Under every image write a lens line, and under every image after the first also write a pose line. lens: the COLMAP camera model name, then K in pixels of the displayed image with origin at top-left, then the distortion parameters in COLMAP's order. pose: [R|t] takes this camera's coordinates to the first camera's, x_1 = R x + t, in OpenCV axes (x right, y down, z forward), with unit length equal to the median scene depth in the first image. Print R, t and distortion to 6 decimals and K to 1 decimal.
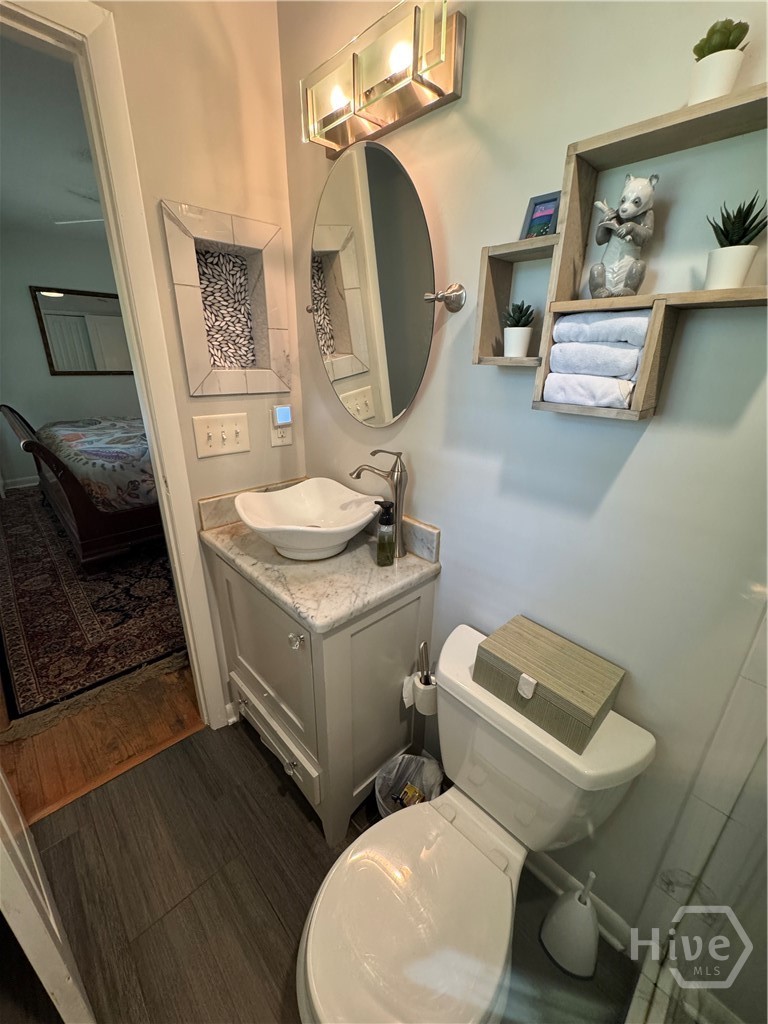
lens RADIAL K [[408.5, 0, 385.5], [0, 408.5, 512.5], [0, 0, 1]] dist [-0.002646, 0.000232]
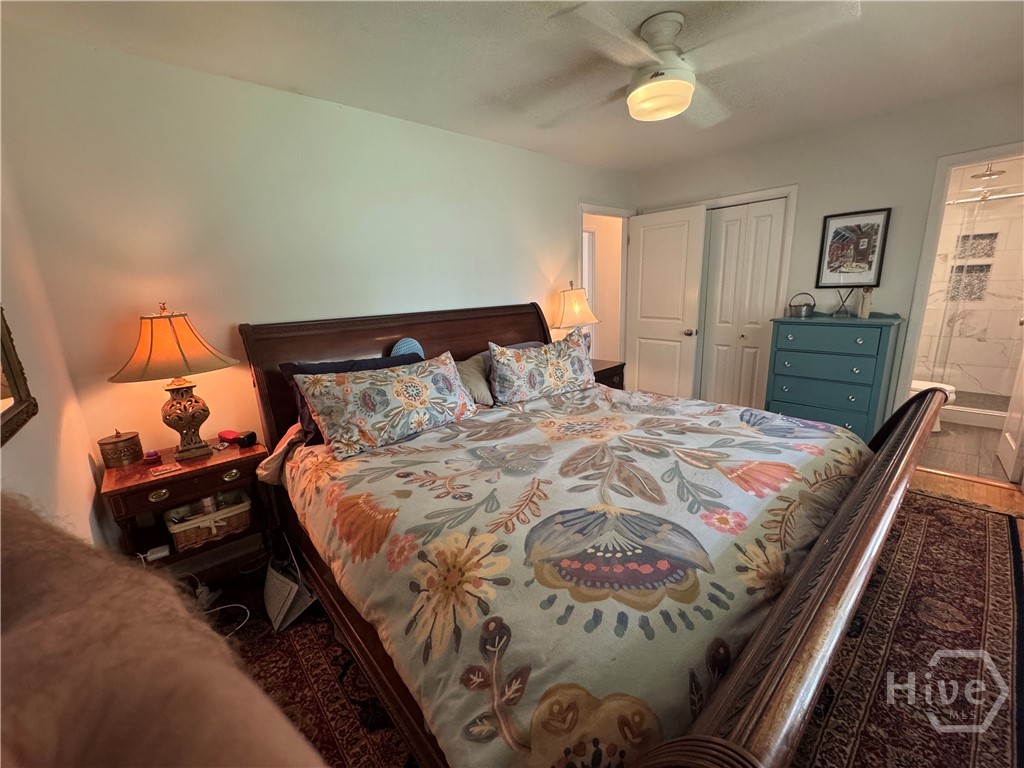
lens RADIAL K [[408.5, 0, 514.0], [0, 408.5, 381.7], [0, 0, 1]] dist [-0.002646, 0.000232]
pose [[0.054475, -0.237484, 0.969863, -1.657375], [0.402787, 0.893999, 0.196284, -0.646996], [-0.913671, 0.379956, 0.144356, 1.608379]]
